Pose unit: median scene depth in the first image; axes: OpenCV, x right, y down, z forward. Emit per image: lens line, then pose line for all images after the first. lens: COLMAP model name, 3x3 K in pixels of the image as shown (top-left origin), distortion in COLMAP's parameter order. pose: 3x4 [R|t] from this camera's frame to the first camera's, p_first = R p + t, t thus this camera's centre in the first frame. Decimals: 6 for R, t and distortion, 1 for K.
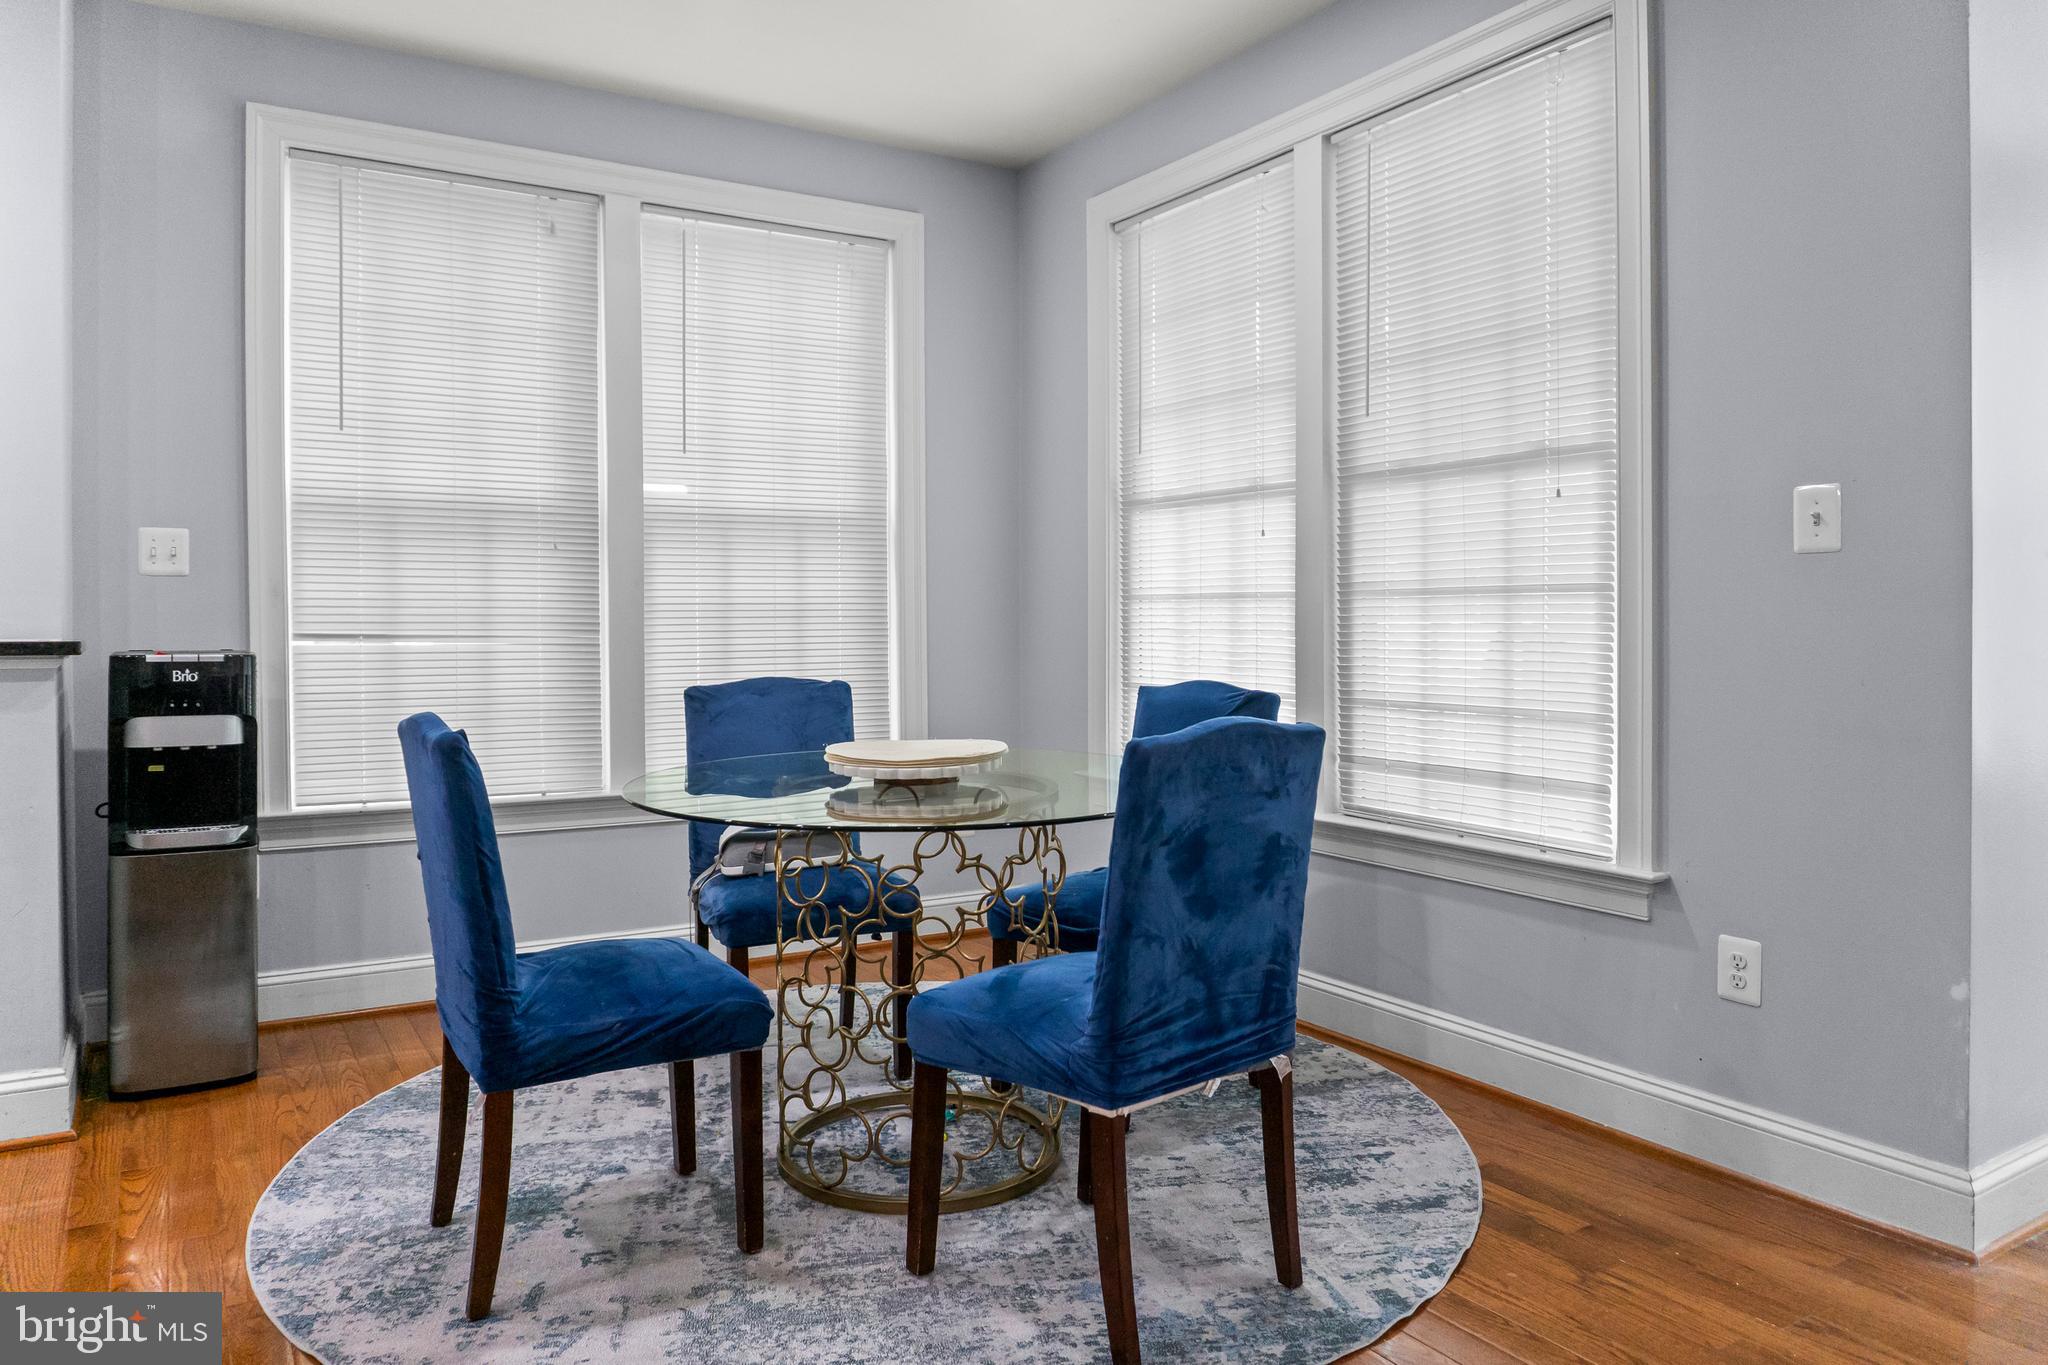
lens RADIAL K [[1381.2, 0, 1024.3], [0, 1381.2, 629.8], [0, 0, 1]] dist [-0.000329, -0.000420]
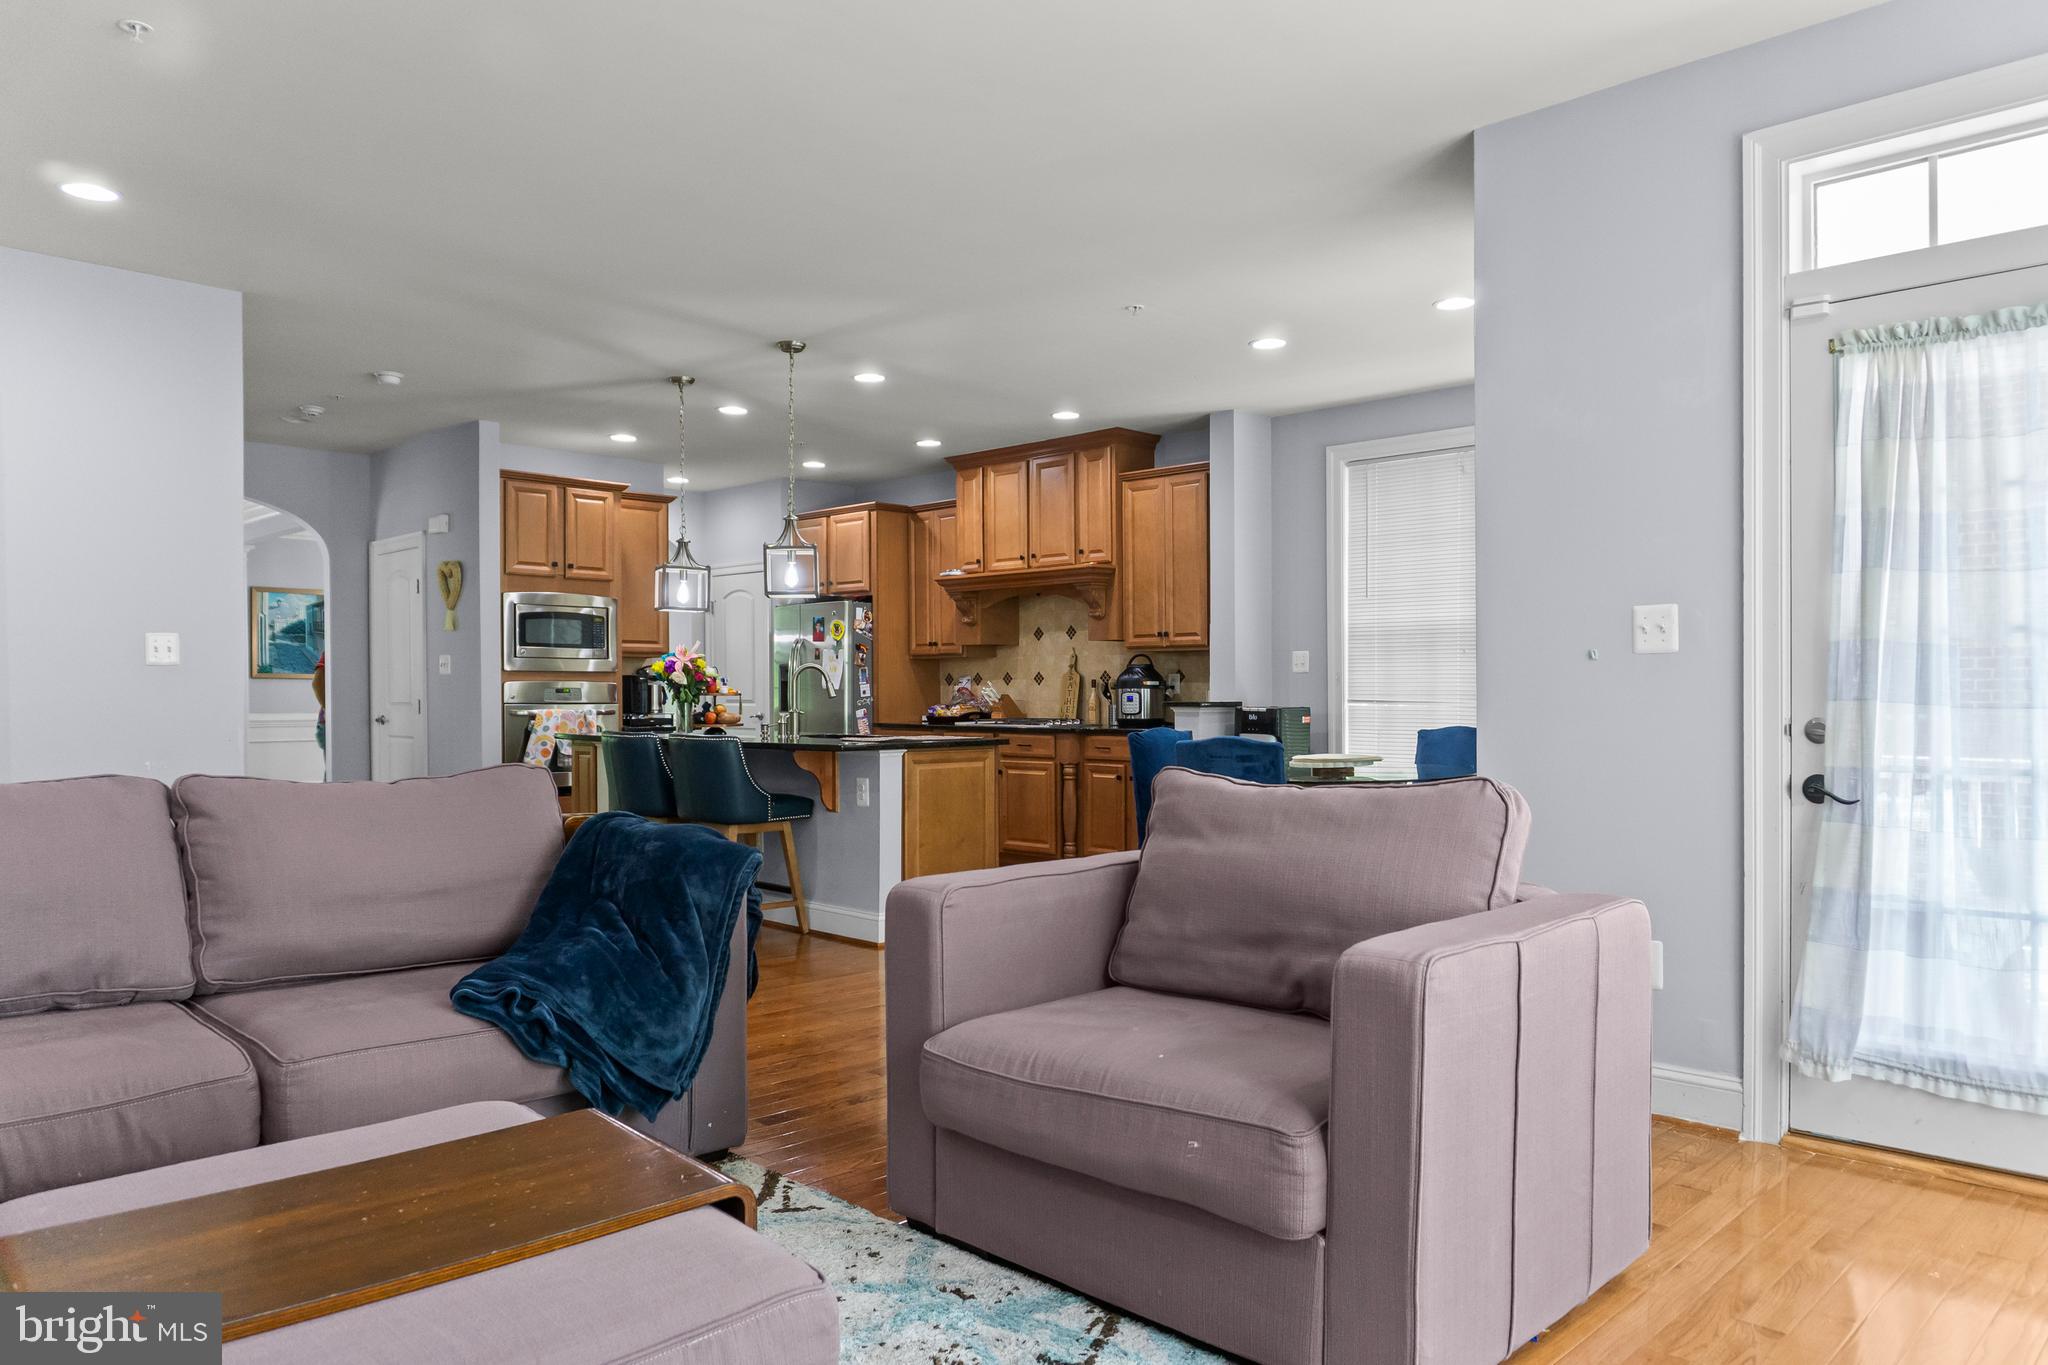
lens RADIAL K [[1361.7, 0, 965.1], [0, 1361.7, 690.3], [0, 0, 1]] dist [-0.003095, -0.003498]
pose [[0.204114, -0.002773, -0.978943, 1.357158], [-0.004965, 0.999980, -0.003868, -0.000541], [0.978935, 0.005650, 0.204096, 0.035806]]
